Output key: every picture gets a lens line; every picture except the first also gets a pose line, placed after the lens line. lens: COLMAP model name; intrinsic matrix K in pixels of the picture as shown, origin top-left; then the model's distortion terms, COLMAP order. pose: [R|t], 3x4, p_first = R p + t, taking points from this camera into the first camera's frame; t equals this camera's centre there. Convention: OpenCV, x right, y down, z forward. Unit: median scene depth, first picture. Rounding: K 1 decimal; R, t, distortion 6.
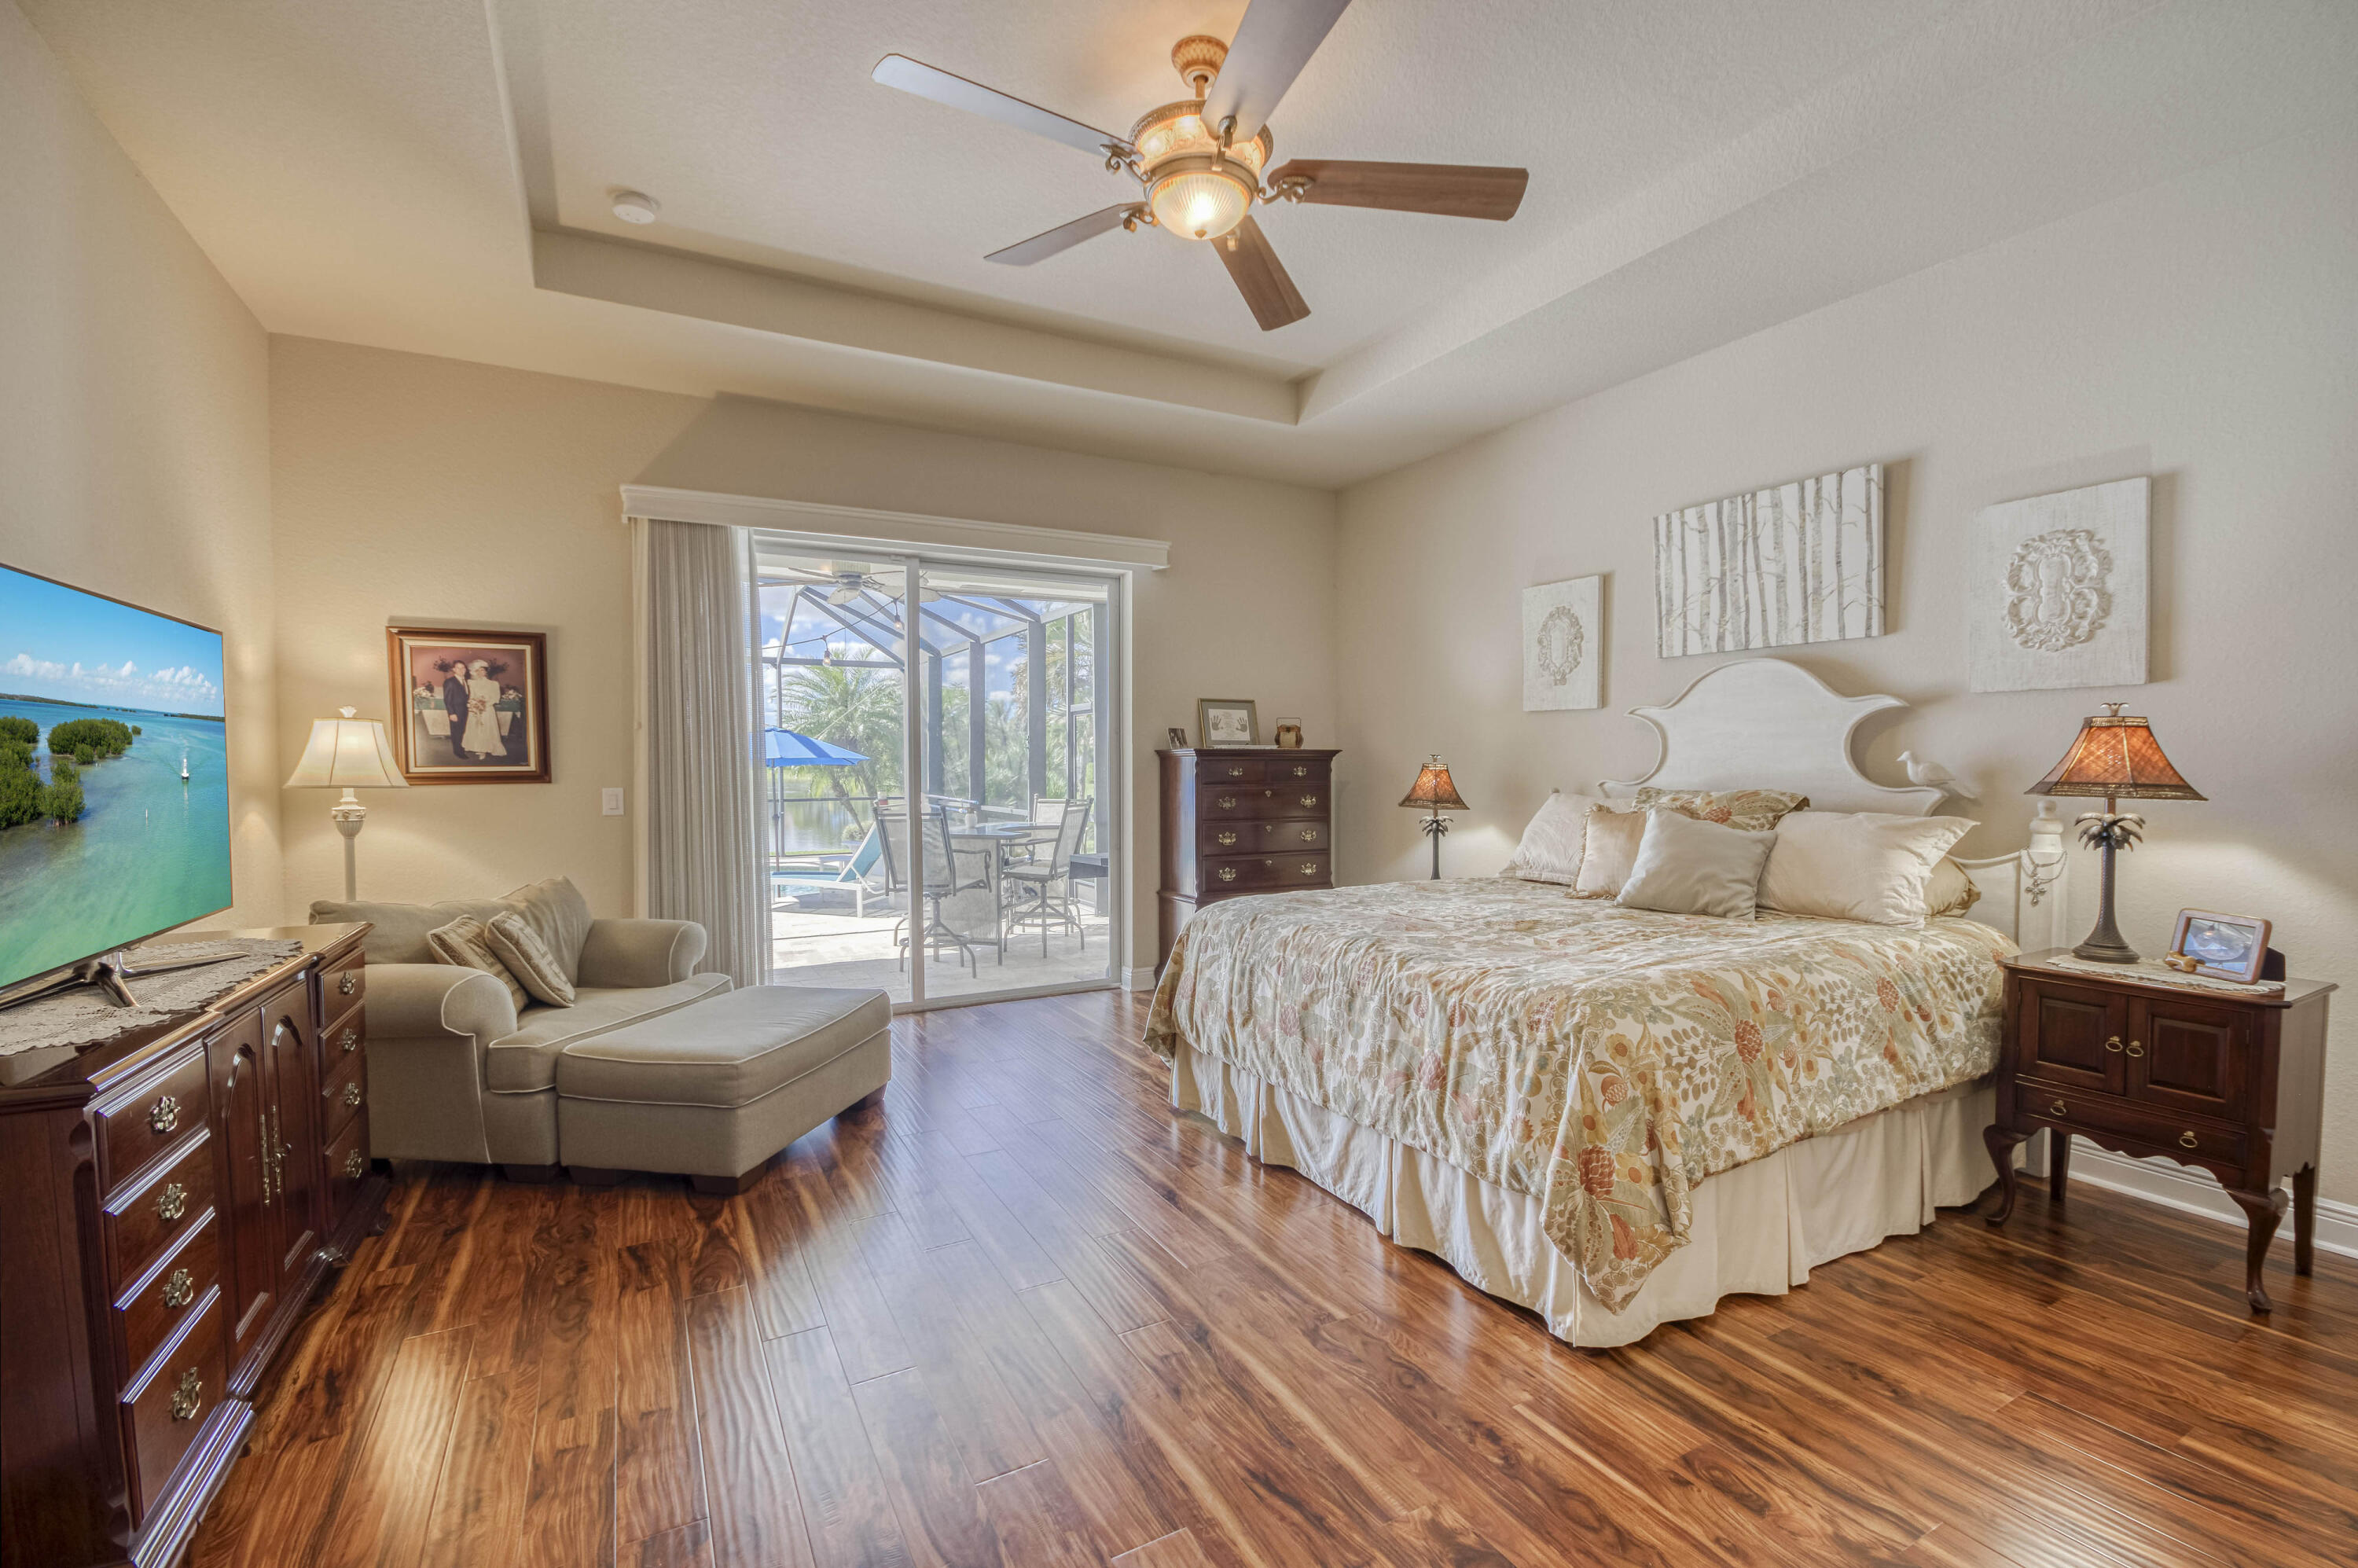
lens RADIAL K [[1033.3, 0, 1195.5], [0, 1033.3, 772.2], [0, 0, 1]] dist [-0.000735, -0.005634]
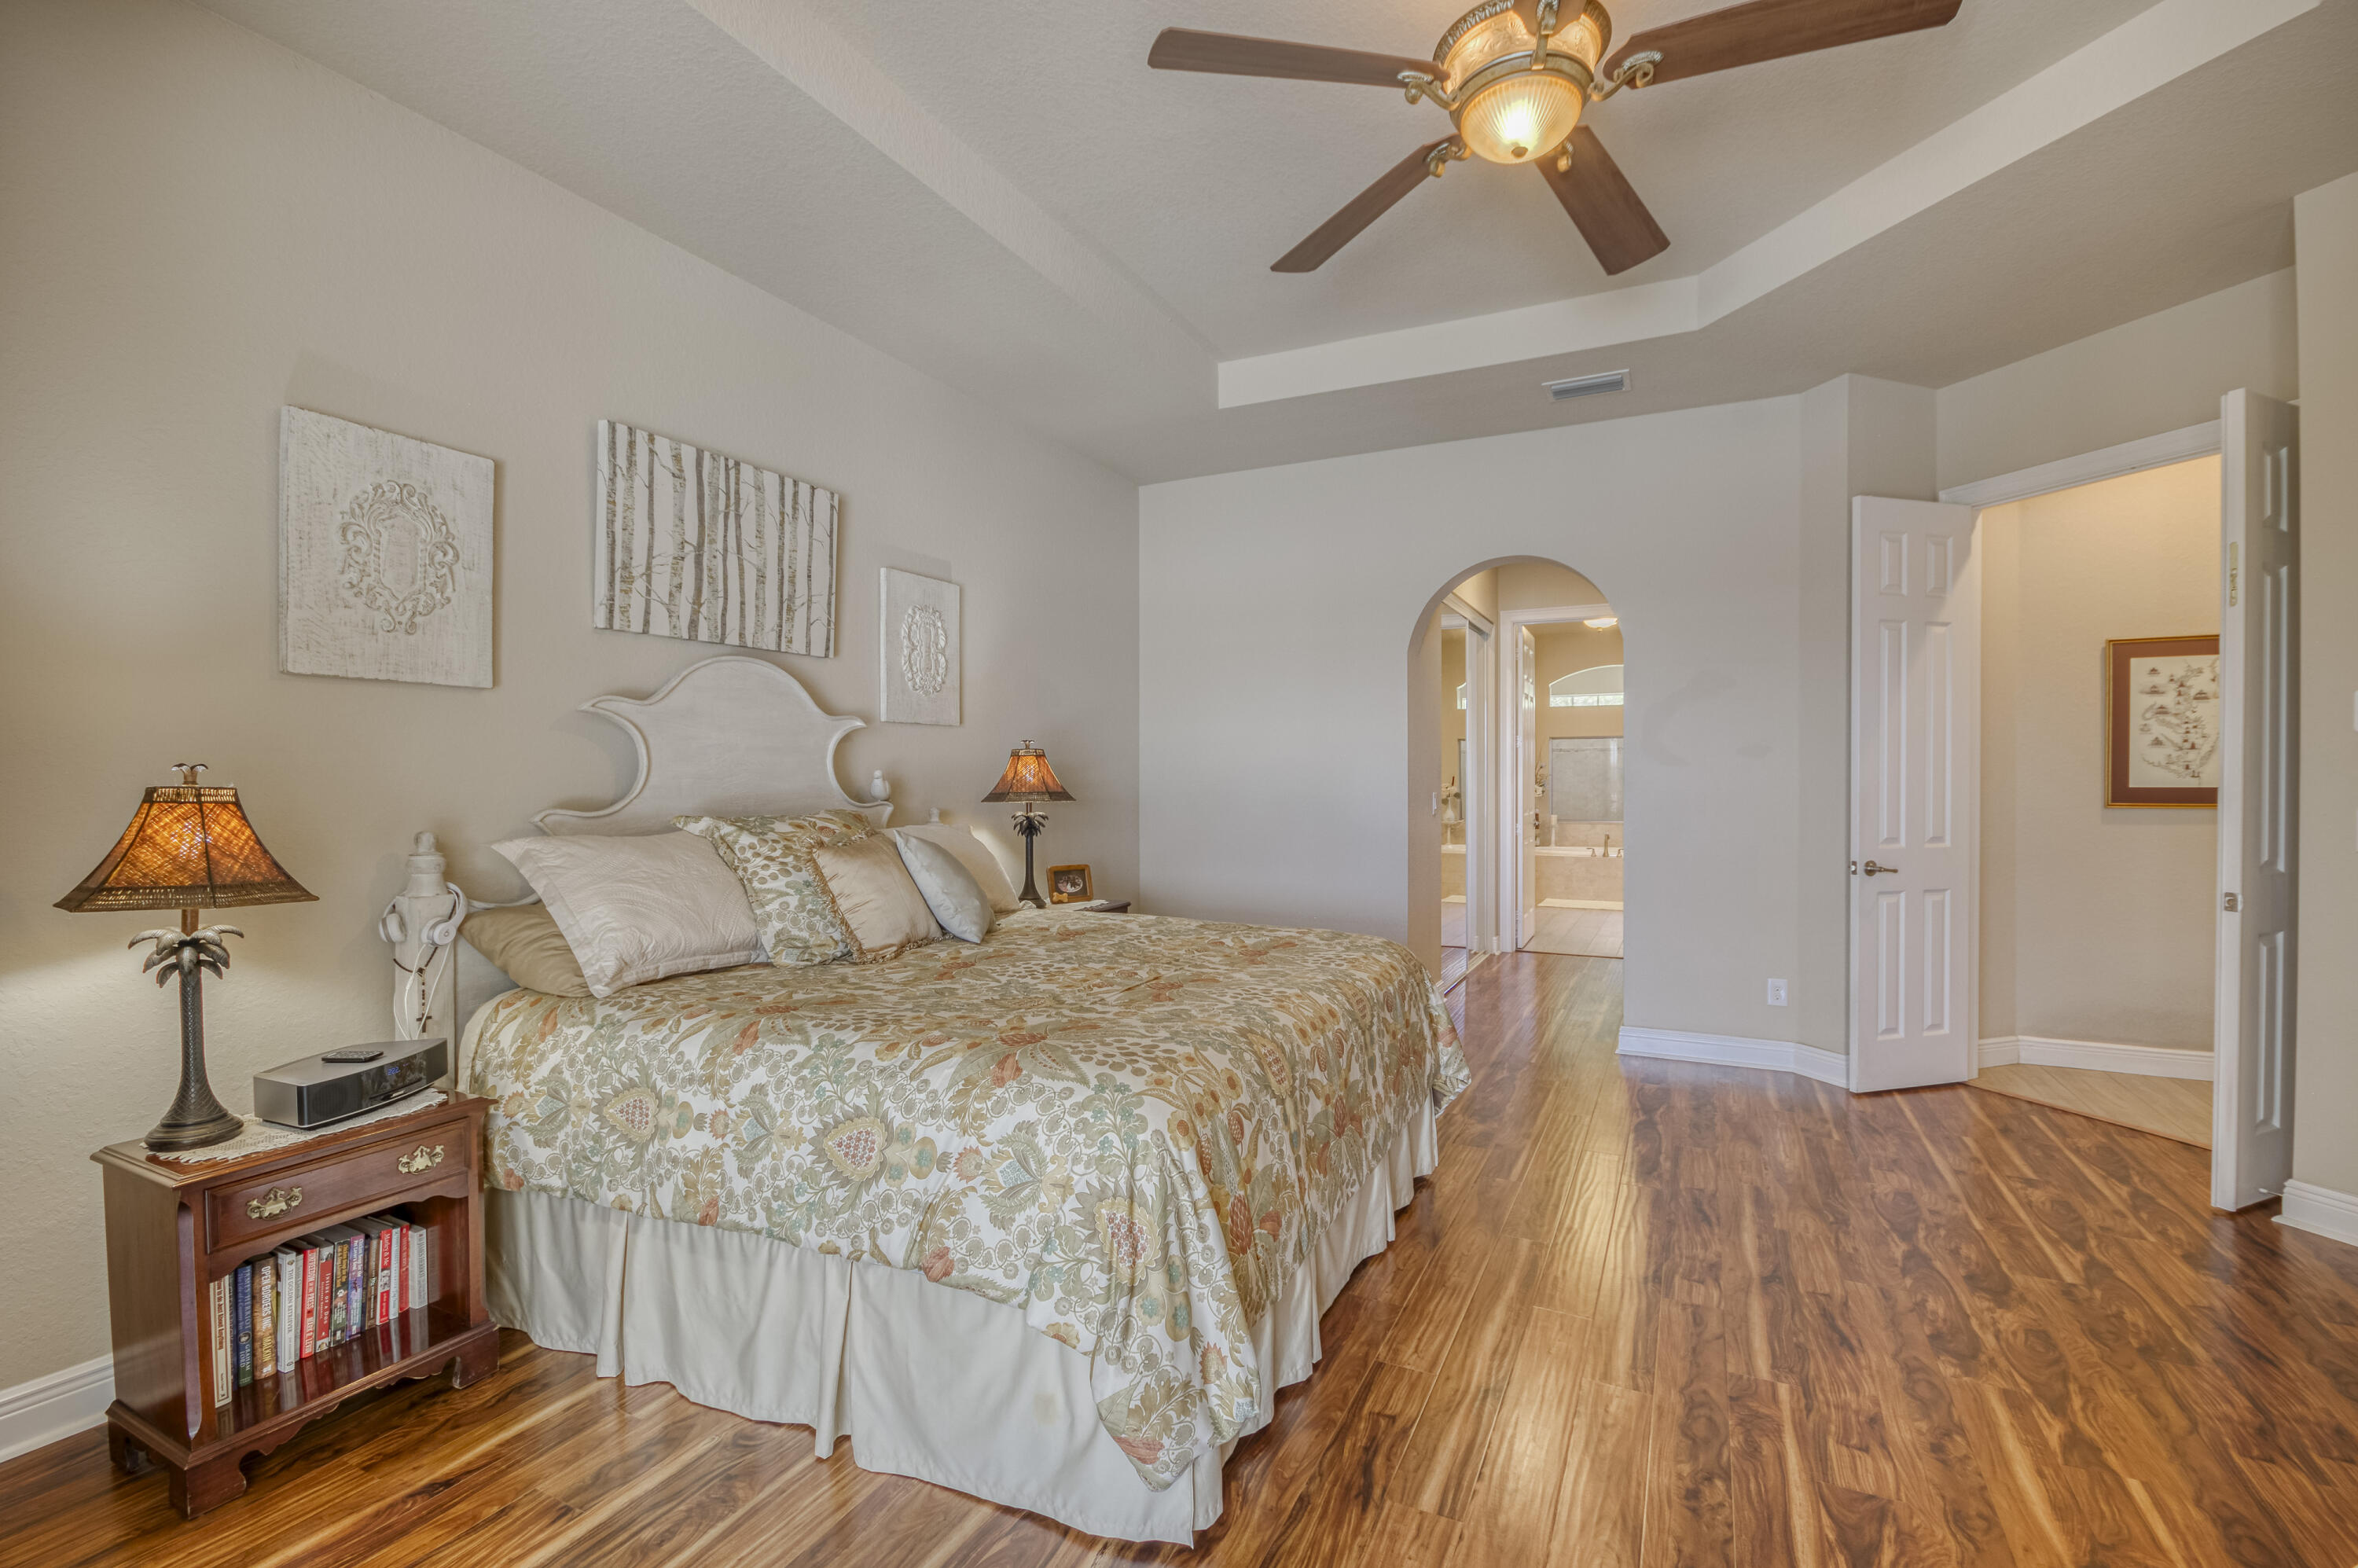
lens RADIAL K [[1033.3, 0, 1187.7], [0, 1033.3, 786.7], [0, 0, 1]] dist [-0.000735, -0.005634]
pose [[-0.561860, -0.009883, 0.827173, -0.394879], [0.005444, 0.999863, 0.015644, -0.016743], [-0.827215, 0.013293, -0.561729, 1.261255]]
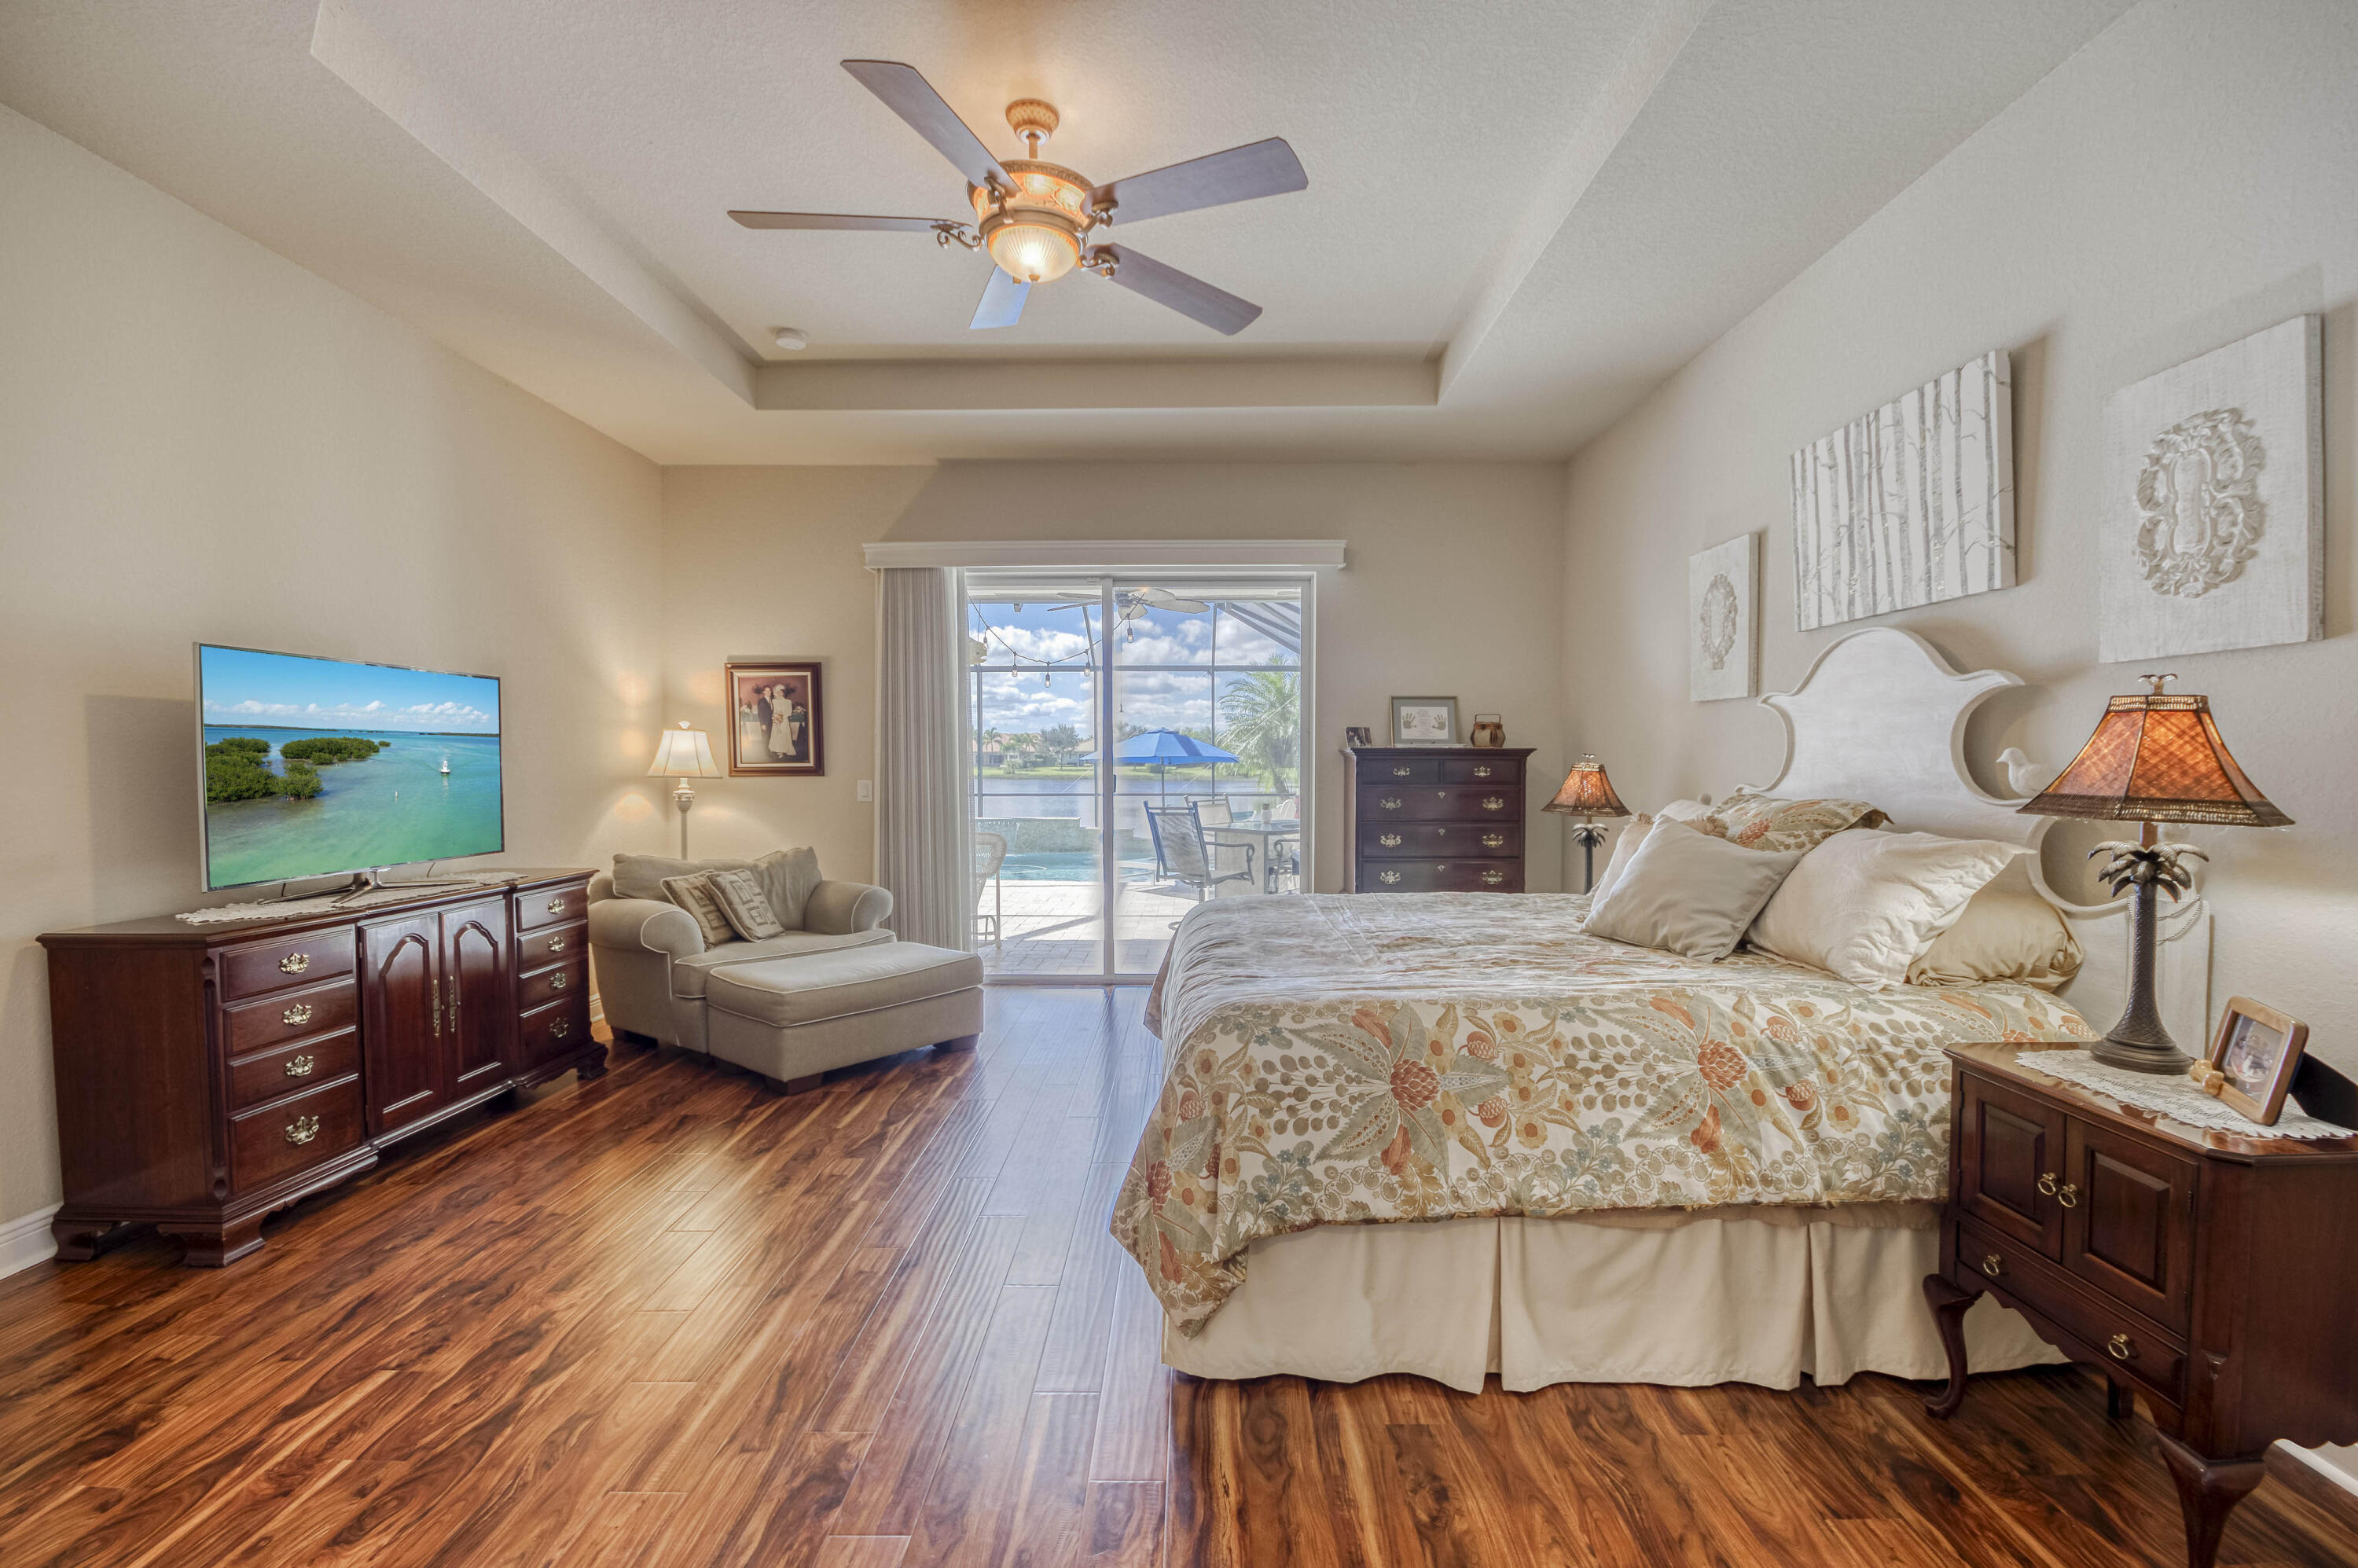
lens RADIAL K [[1033.3, 0, 1194.6], [0, 1033.3, 769.9], [0, 0, 1]] dist [-0.000735, -0.005634]
pose [[0.873180, 0.005618, -0.487365, 0.508815], [-0.005042, 0.999984, 0.002494, -0.004135], [0.487372, 0.000279, 0.873195, 0.095600]]
